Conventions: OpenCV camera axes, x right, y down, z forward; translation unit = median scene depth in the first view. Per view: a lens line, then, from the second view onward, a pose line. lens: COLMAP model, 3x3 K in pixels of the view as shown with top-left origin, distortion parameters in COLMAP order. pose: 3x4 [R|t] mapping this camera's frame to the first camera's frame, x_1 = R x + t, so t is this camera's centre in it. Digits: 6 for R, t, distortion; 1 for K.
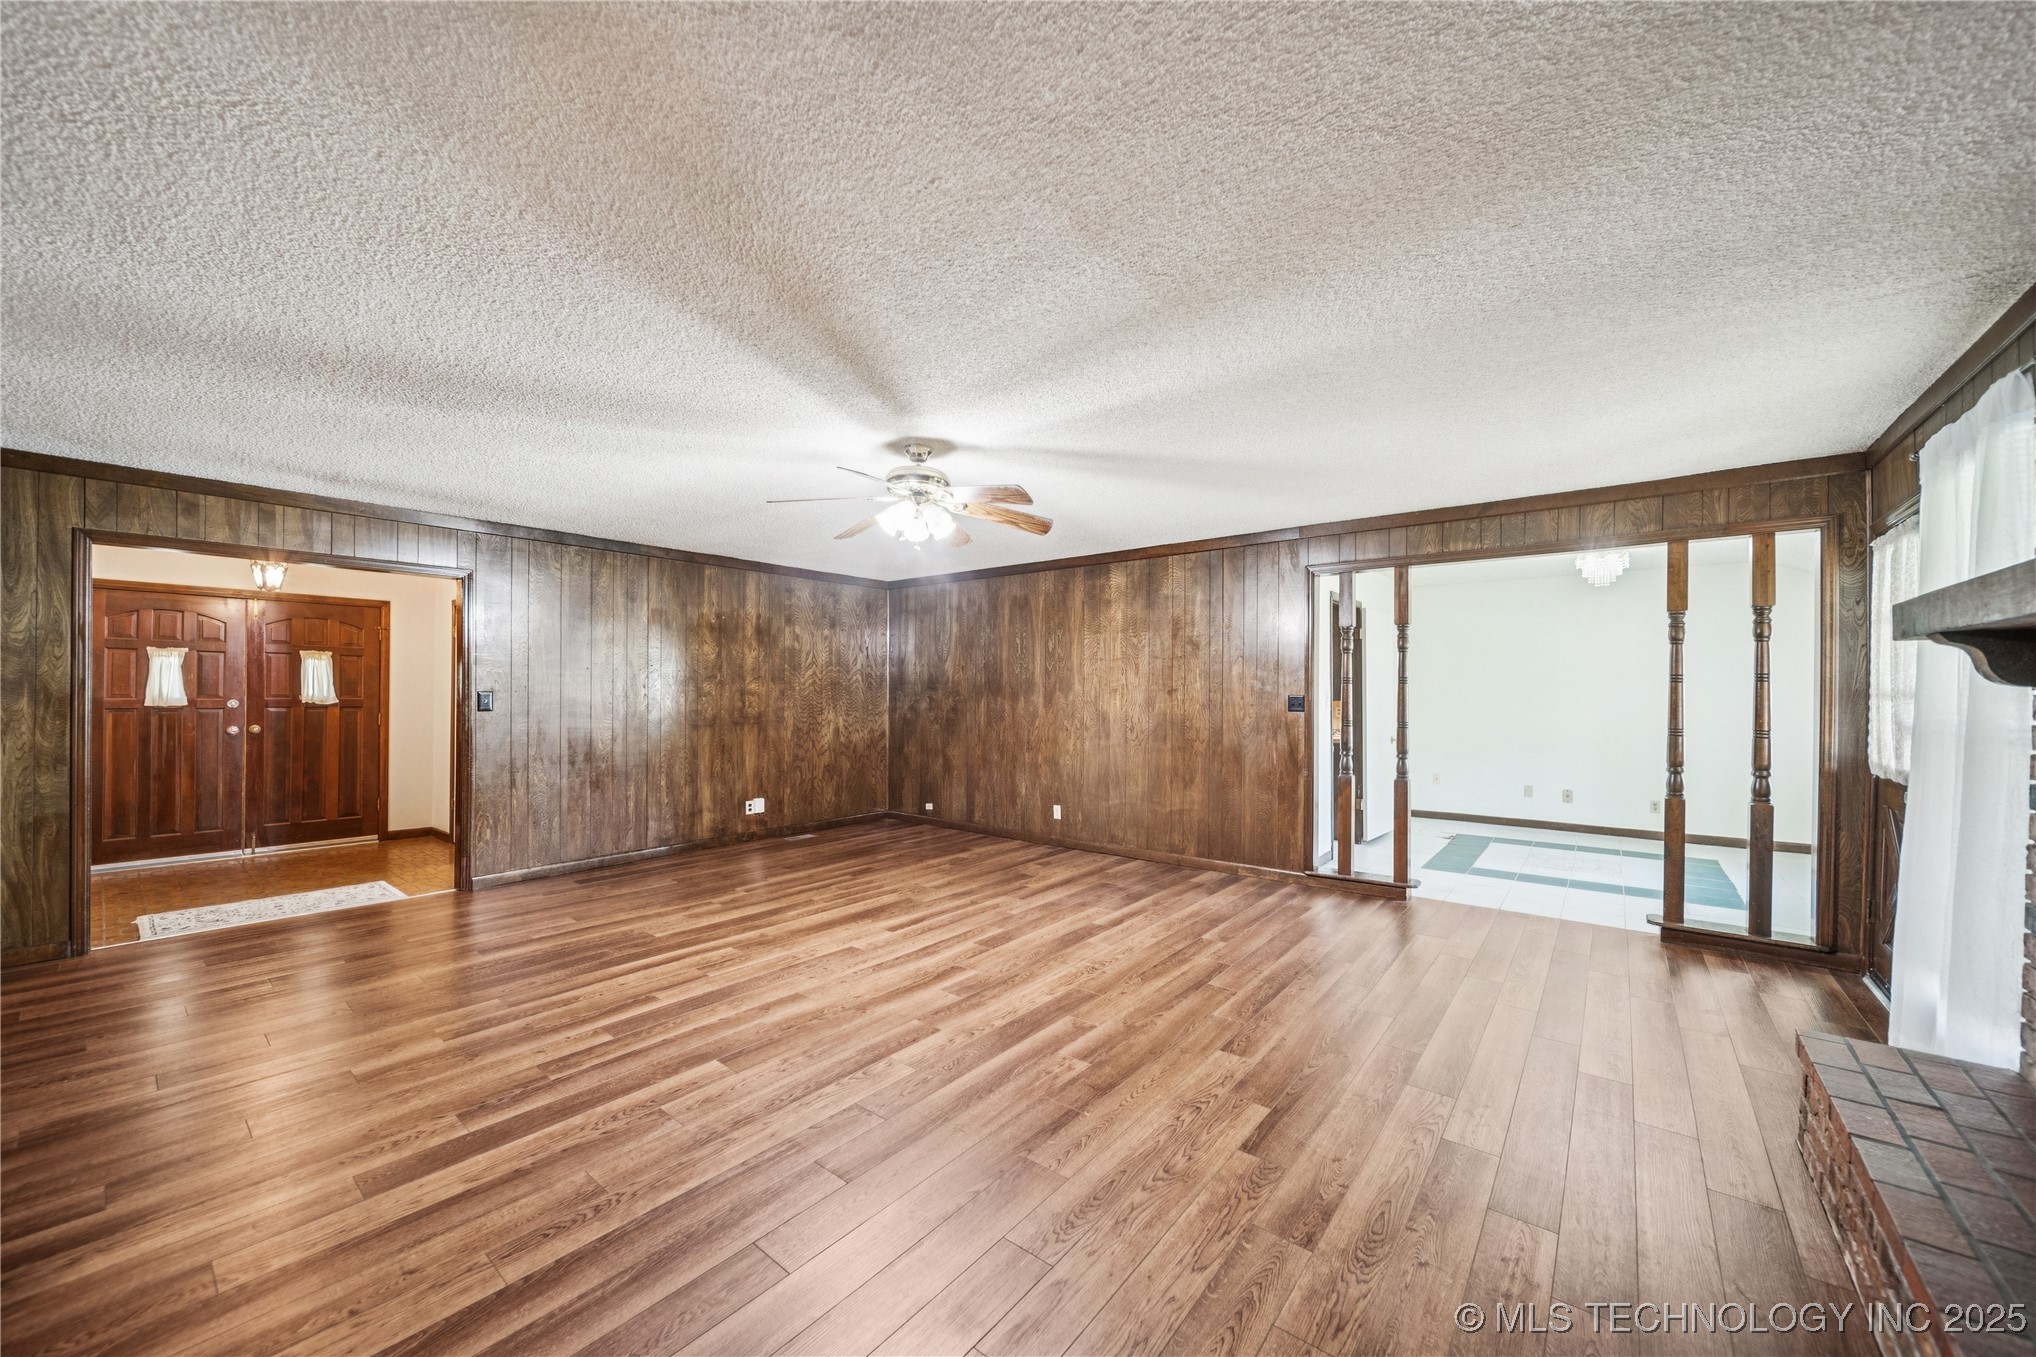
lens RADIAL K [[758.2, 0, 1031.5], [0, 758.2, 695.3], [0, 0, 1]] dist [-0.002107, -0.000089]
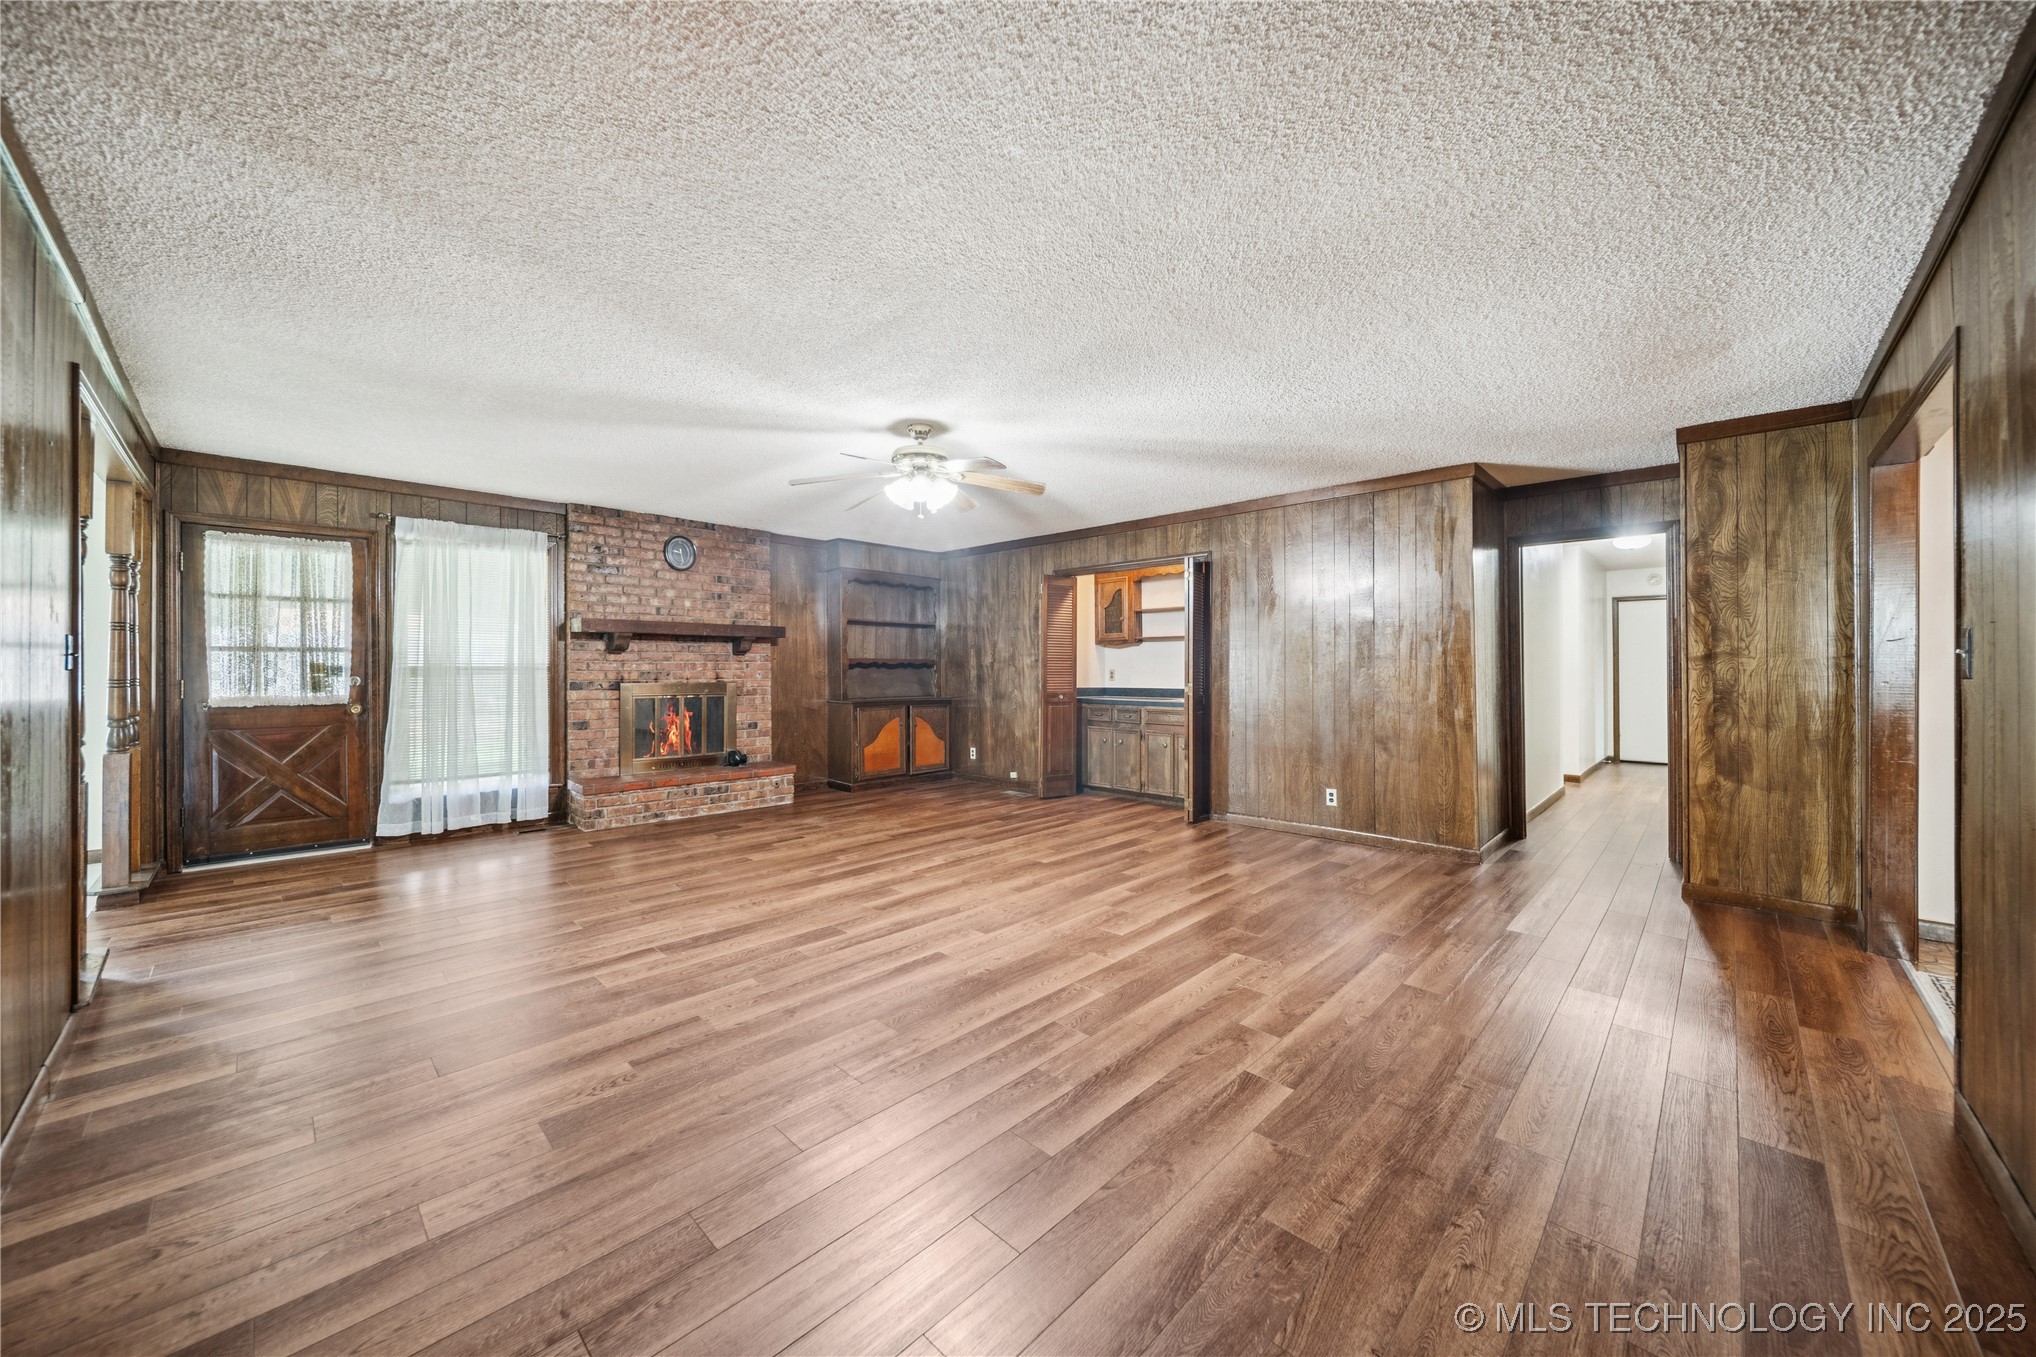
lens RADIAL K [[758.2, 0, 1025.9], [0, 758.2, 670.7], [0, 0, 1]] dist [-0.002107, -0.000089]
pose [[-0.995896, -0.005096, 0.090360, -0.377986], [-0.004390, 0.999958, 0.008003, 0.022435], [-0.090397, 0.007574, -0.995877, 1.952351]]
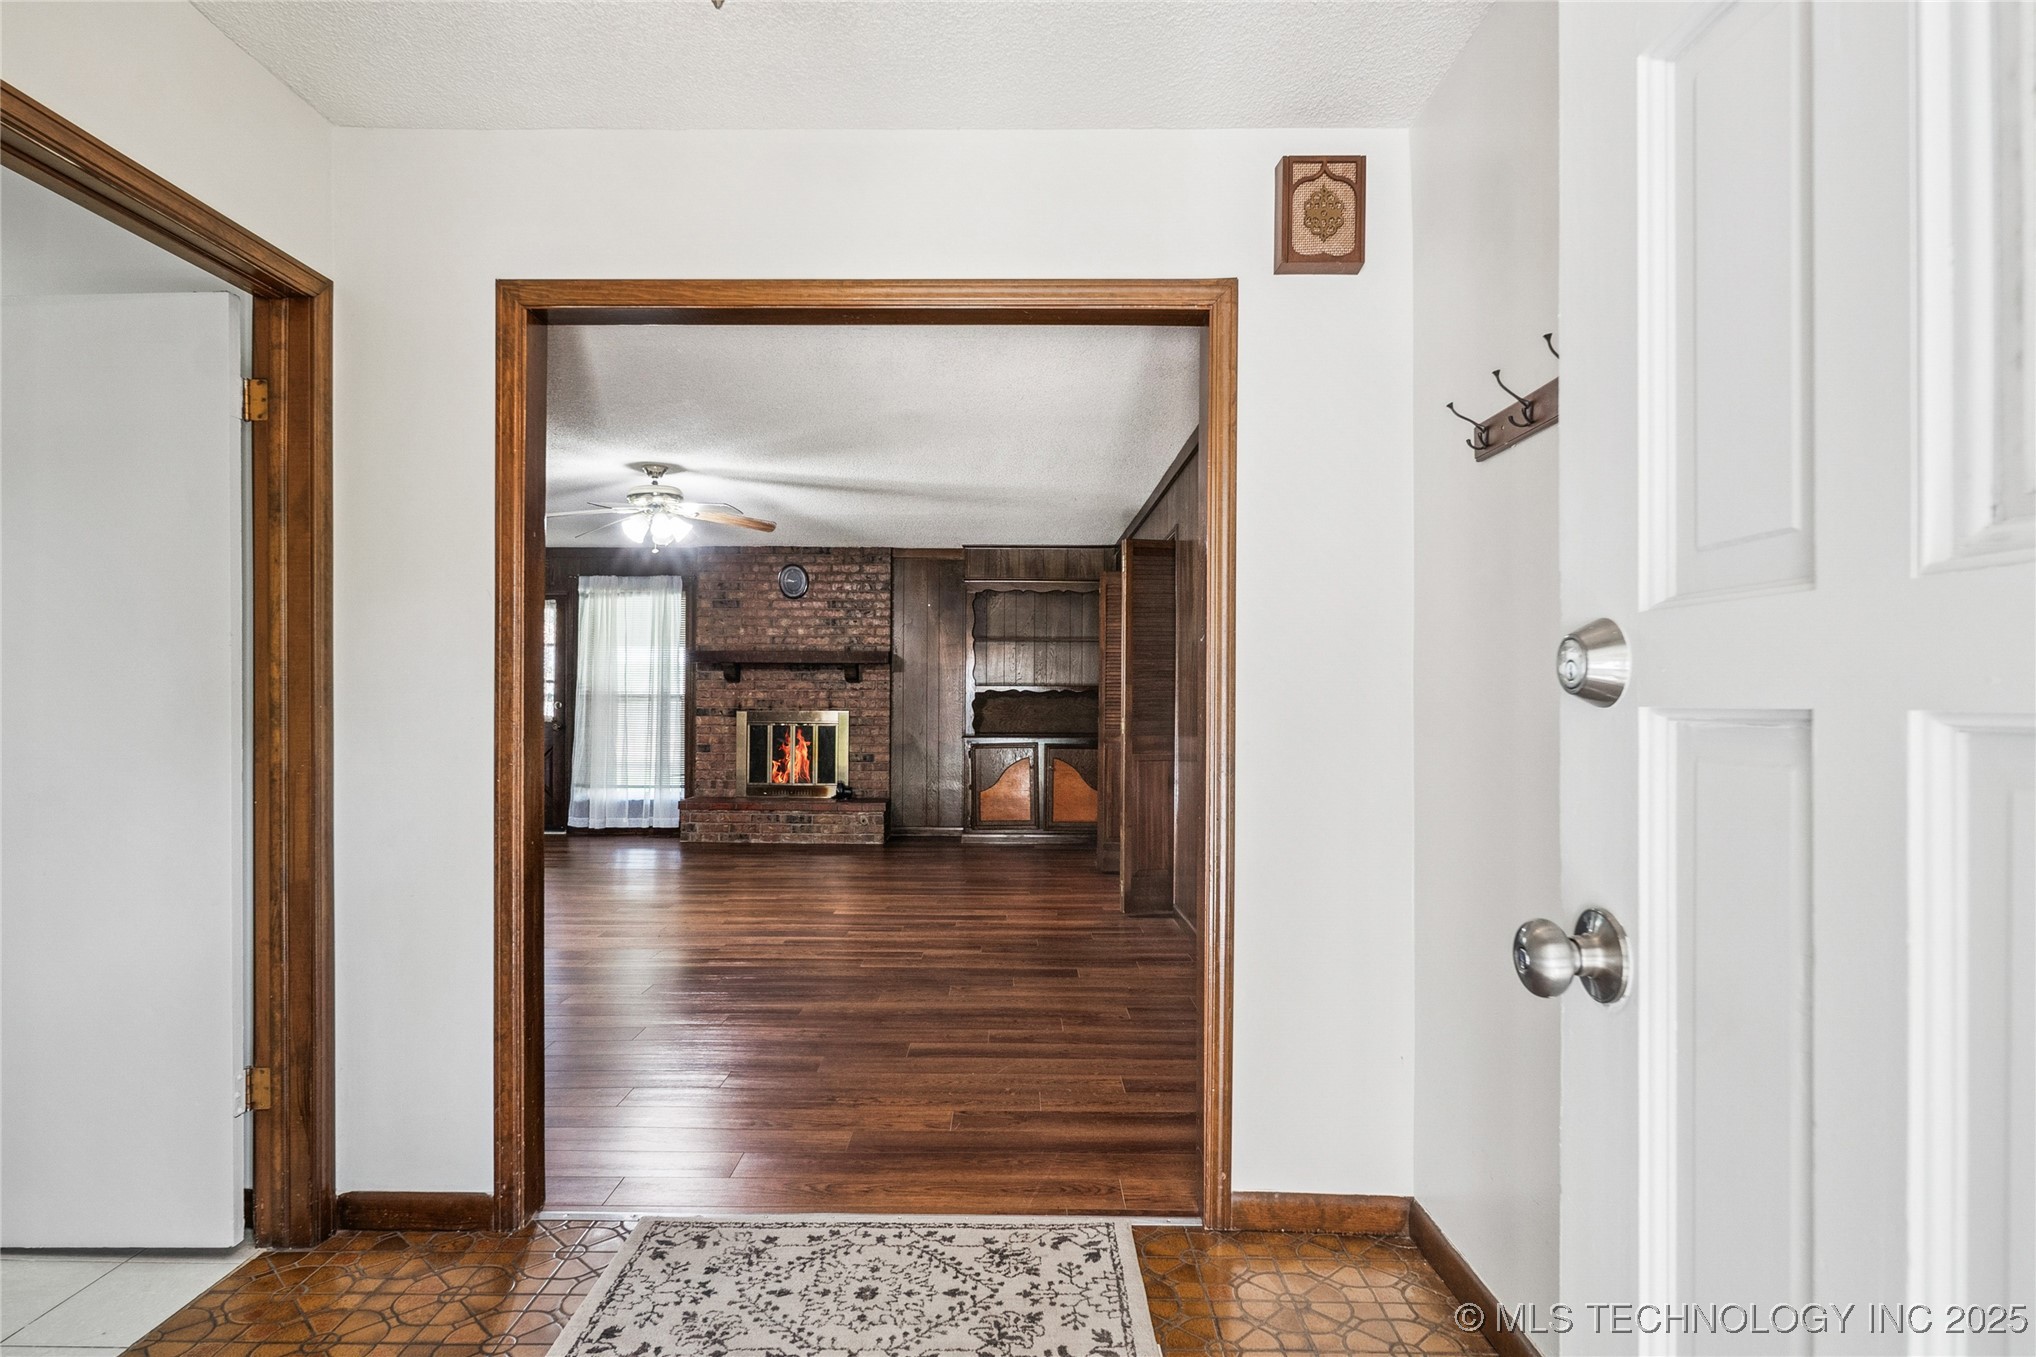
lens RADIAL K [[1180.8, 0, 1016.3], [0, 1180.8, 690.1], [0, 0, 1]] dist [0.001423, 0.000038]
pose [[-0.606794, -0.001810, 0.794857, -1.857236], [-0.003321, 0.999994, -0.000258, 0.019060], [-0.794852, -0.002797, -0.606797, 1.546083]]
